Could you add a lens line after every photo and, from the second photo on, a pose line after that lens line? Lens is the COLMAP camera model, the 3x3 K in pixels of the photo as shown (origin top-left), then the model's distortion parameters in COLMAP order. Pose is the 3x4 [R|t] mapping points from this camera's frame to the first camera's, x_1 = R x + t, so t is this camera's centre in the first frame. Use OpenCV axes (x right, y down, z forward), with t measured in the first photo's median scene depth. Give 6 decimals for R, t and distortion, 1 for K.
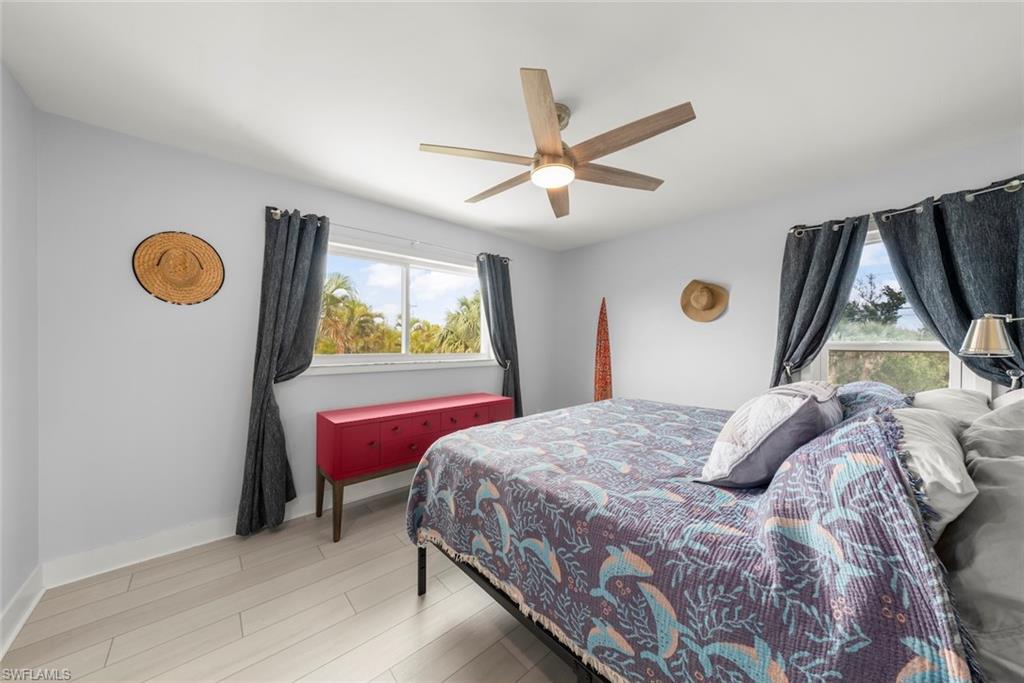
lens RADIAL K [[345.4, 0, 512.0], [0, 345.4, 341.5], [0, 0, 1]] dist [-0.000684, -0.000031]
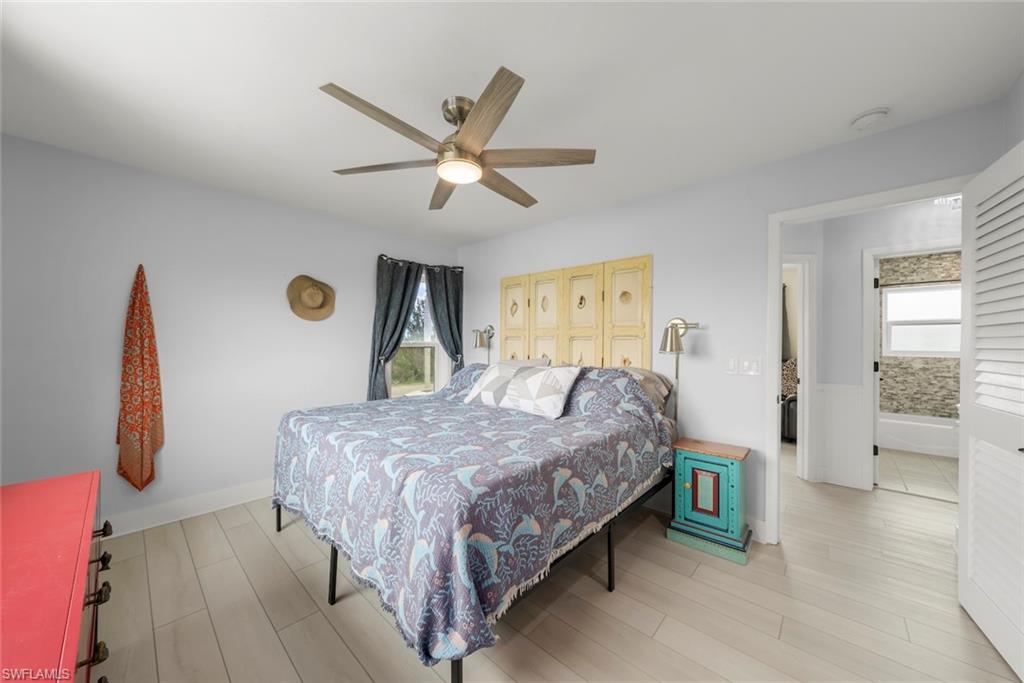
lens RADIAL K [[357.4, 0, 512.0], [0, 357.4, 341.5], [0, 0, 1]] dist [0.000856, 0.000021]
pose [[-0.102920, -0.001133, 0.994689, -0.942111], [-0.008809, 0.999961, 0.000228, -0.003691], [-0.994651, -0.008739, -0.102926, 1.006582]]
